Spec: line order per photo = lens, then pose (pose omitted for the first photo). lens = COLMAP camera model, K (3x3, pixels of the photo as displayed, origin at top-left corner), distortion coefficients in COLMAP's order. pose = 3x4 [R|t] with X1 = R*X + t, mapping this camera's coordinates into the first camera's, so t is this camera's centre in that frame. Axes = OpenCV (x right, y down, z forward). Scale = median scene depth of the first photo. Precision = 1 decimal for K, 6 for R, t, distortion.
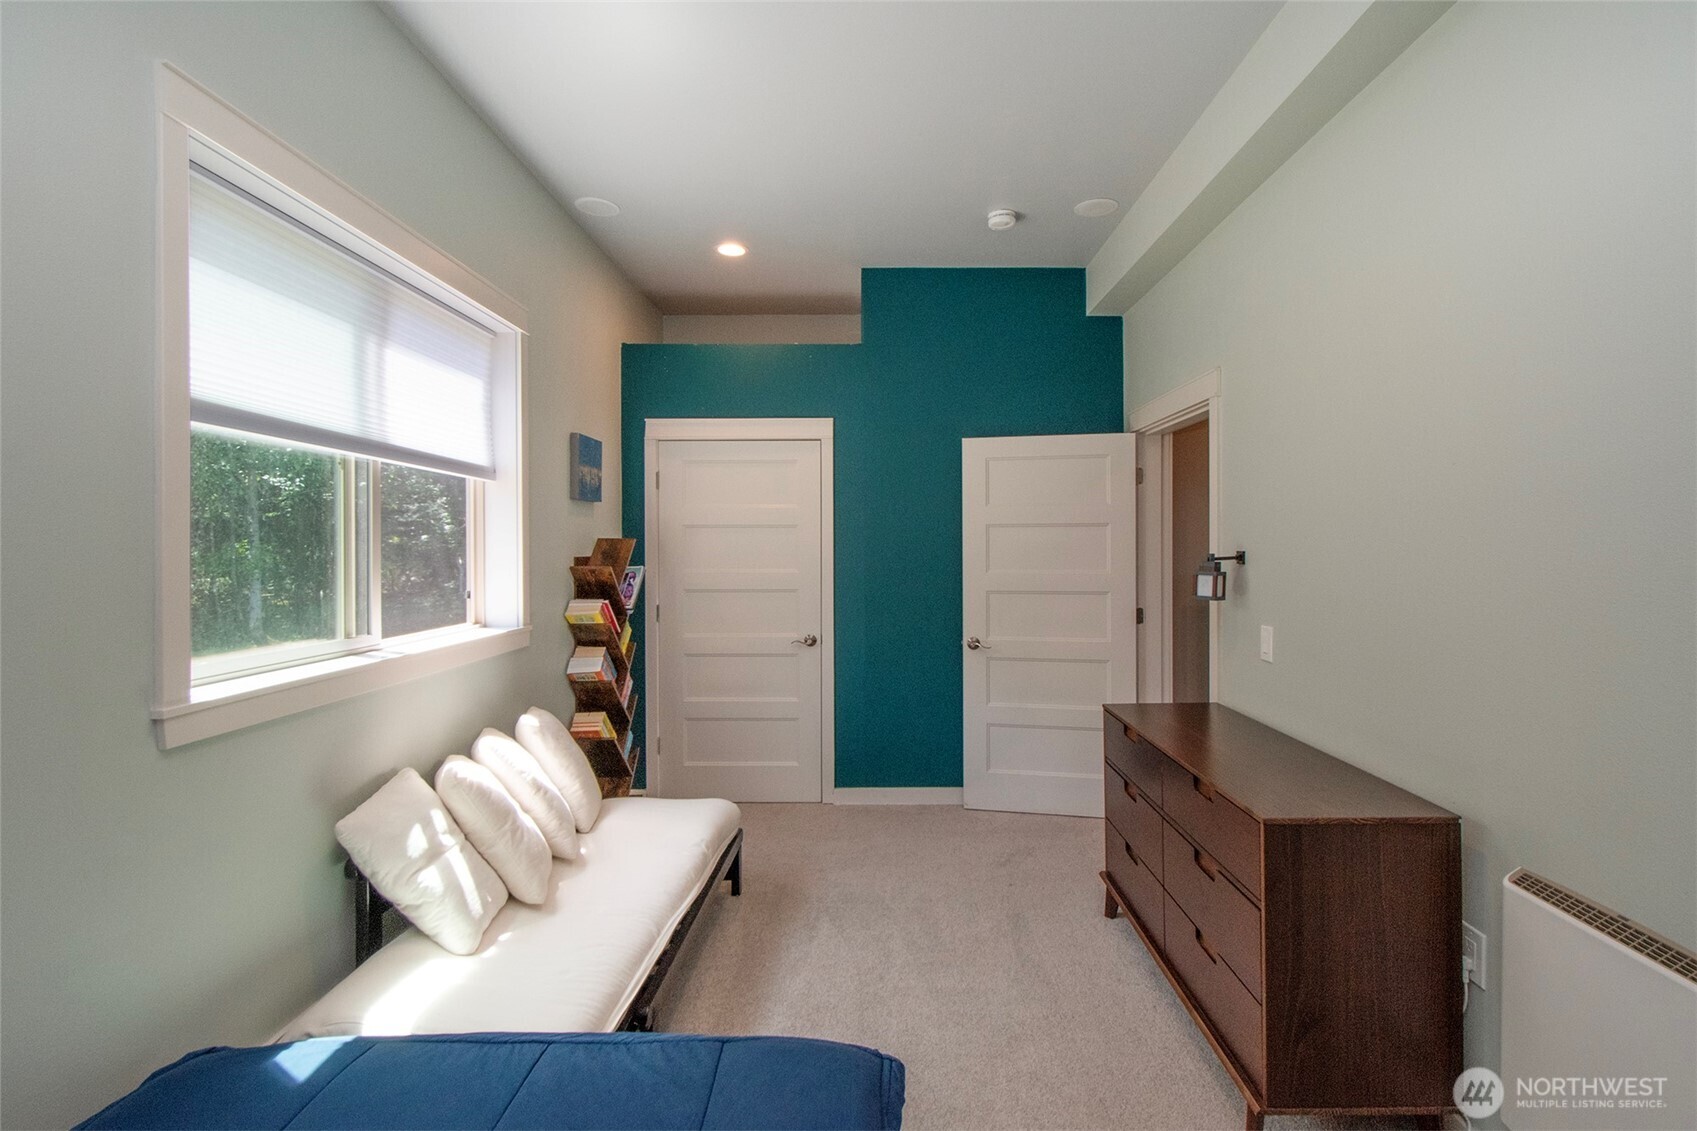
lens RADIAL K [[755.5, 0, 841.1], [0, 755.5, 573.8], [0, 0, 1]] dist [0.000634, -0.000014]
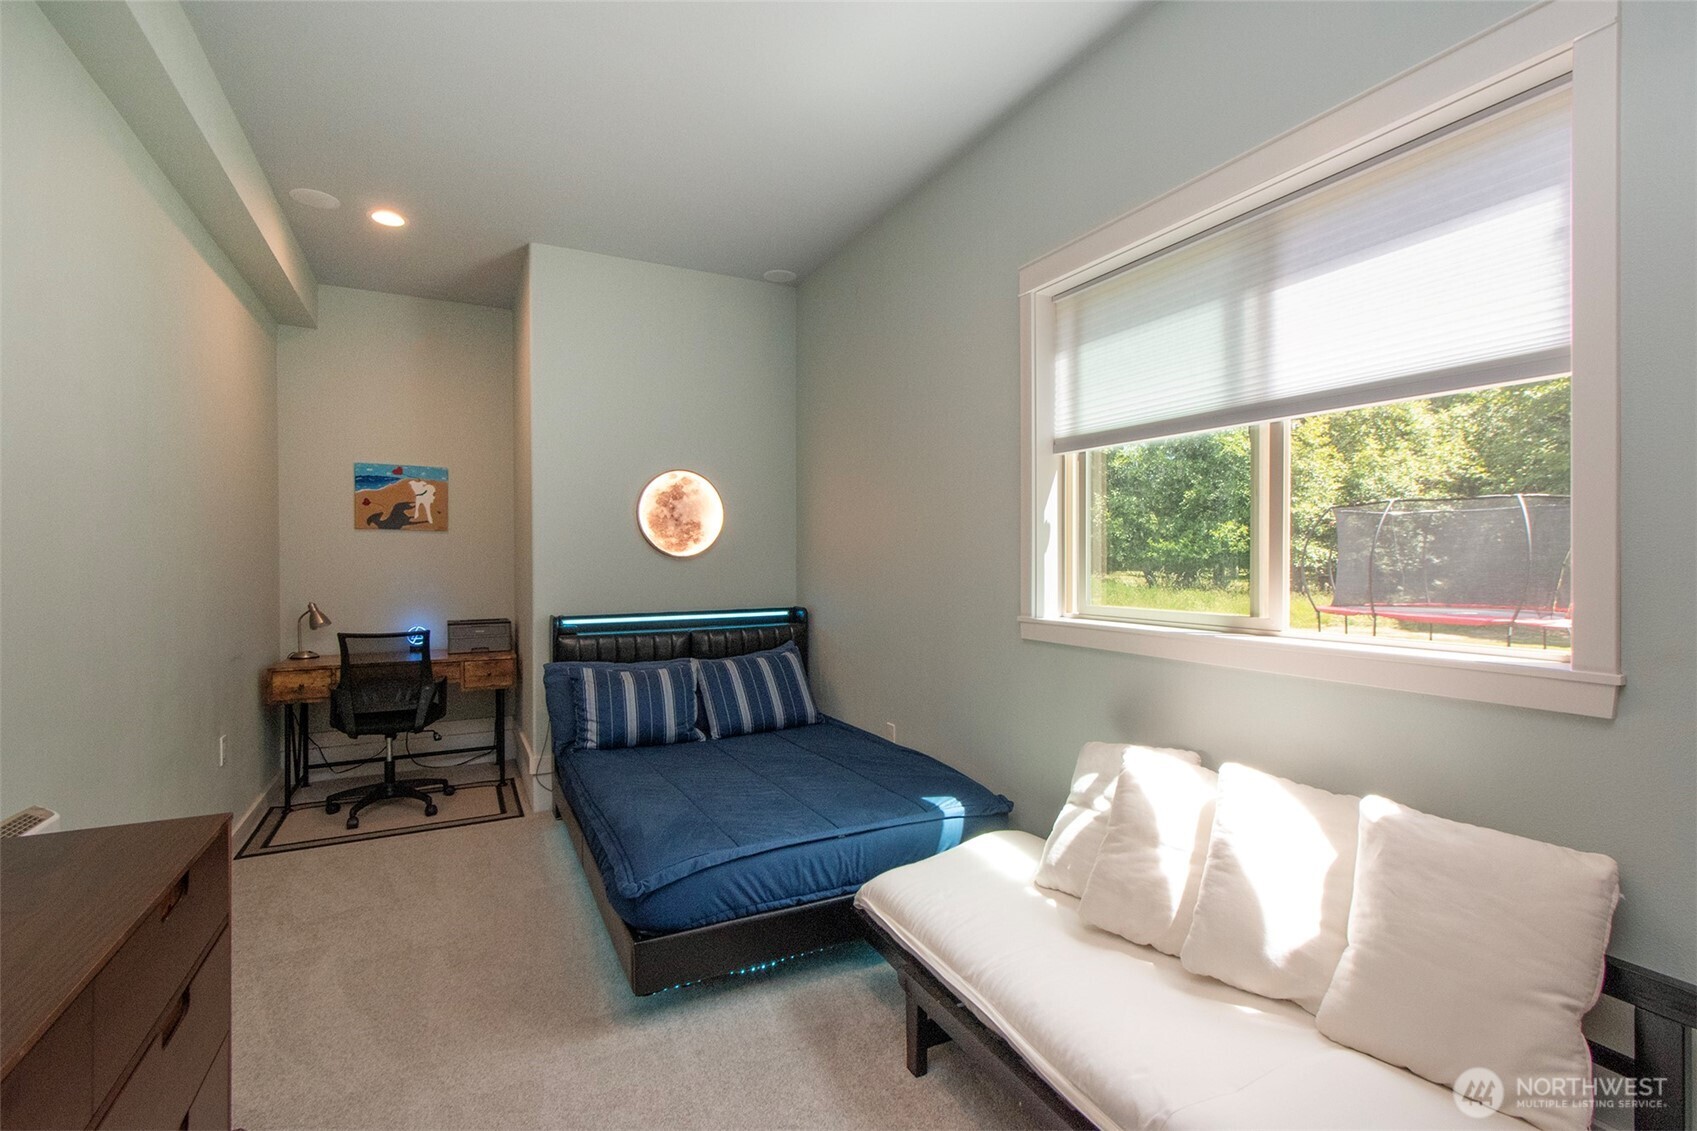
lens RADIAL K [[755.5, 0, 841.1], [0, 755.5, 573.8], [0, 0, 1]] dist [0.000634, -0.000014]
pose [[-0.872903, 0.009300, -0.487806, 0.306326], [-0.011559, 0.999144, 0.039731, -0.000267], [0.487757, 0.040320, -0.872048, 1.791944]]
